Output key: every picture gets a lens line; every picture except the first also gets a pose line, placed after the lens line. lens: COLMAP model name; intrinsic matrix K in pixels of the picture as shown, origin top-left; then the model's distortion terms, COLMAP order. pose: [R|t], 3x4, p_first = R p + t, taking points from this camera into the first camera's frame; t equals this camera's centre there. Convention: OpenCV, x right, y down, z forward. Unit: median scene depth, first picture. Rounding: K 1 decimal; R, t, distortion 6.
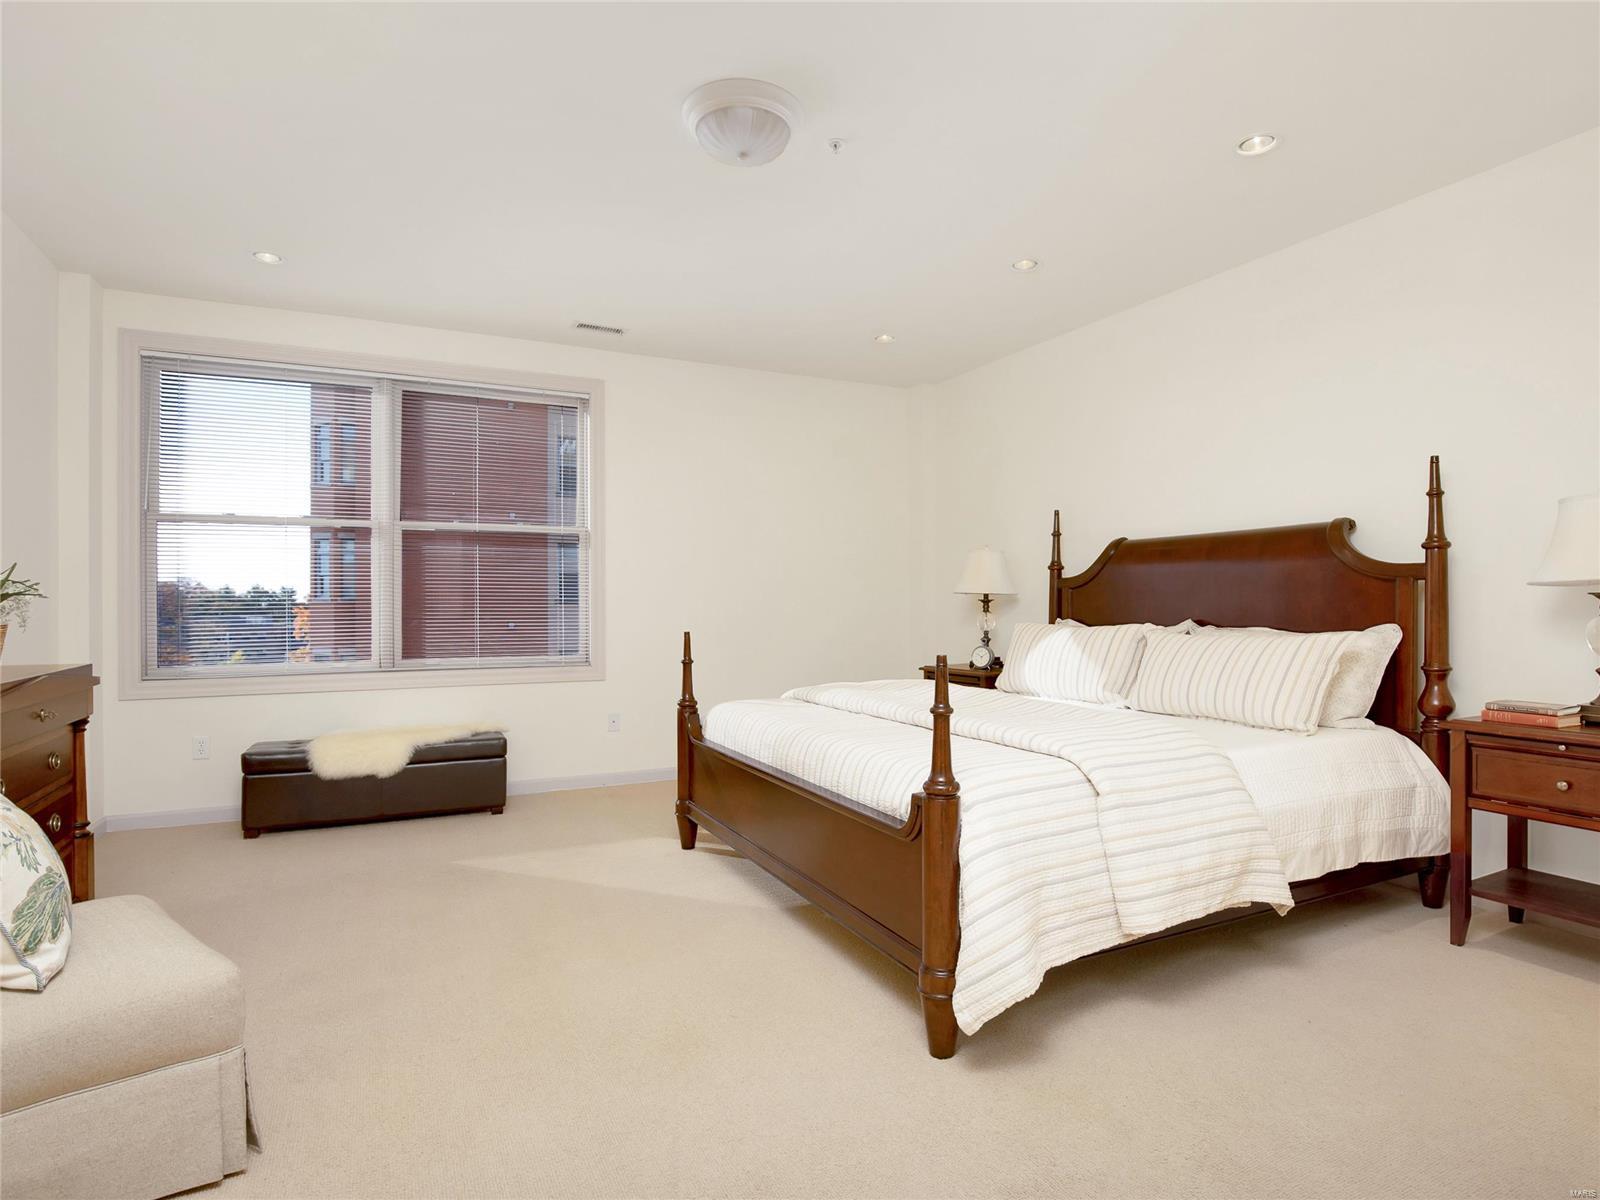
lens RADIAL K [[878.9, 0, 805.0], [0, 878.9, 601.8], [0, 0, 1]] dist [-0.024587, 0.001066]
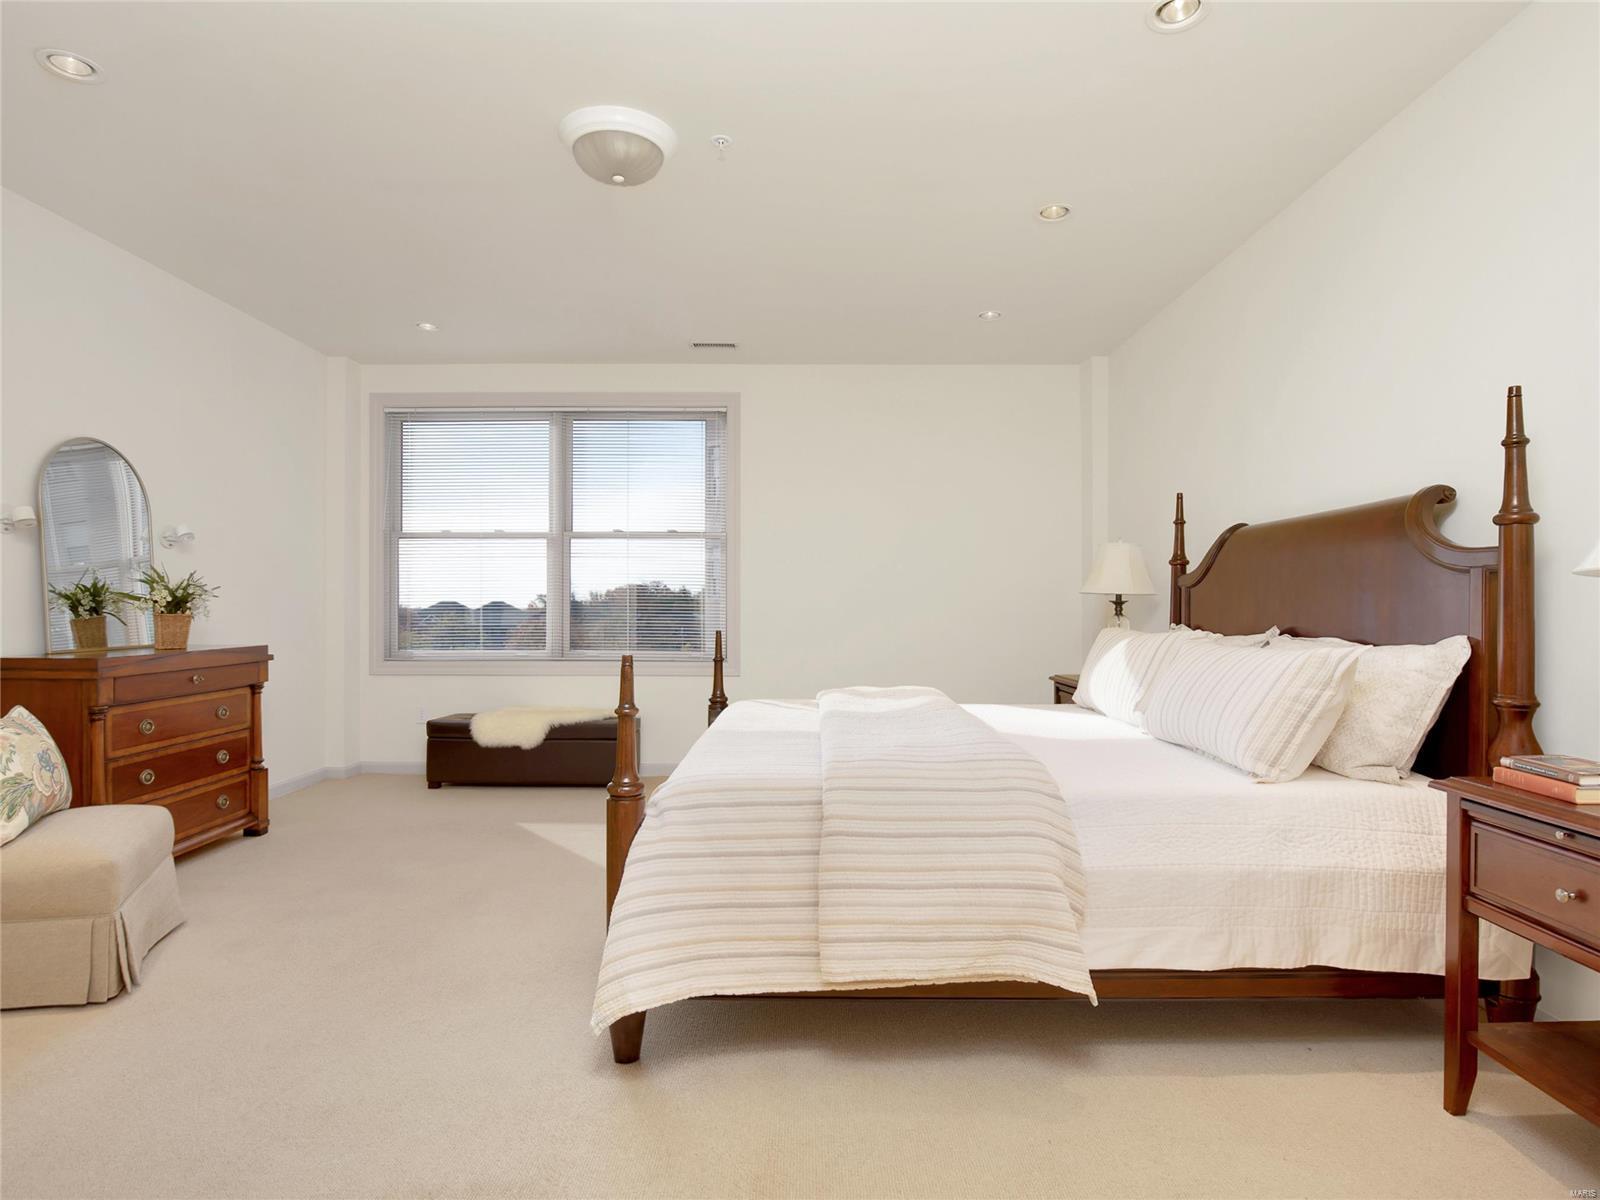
lens RADIAL K [[886.7, 0, 799.8], [0, 886.7, 601.0], [0, 0, 1]] dist [-0.026889, 0.004772]
pose [[0.887368, 0.002713, -0.461054, 0.425637], [-0.004349, 0.999987, -0.002486, 0.001591], [0.461042, 0.004211, 0.887369, 0.112482]]
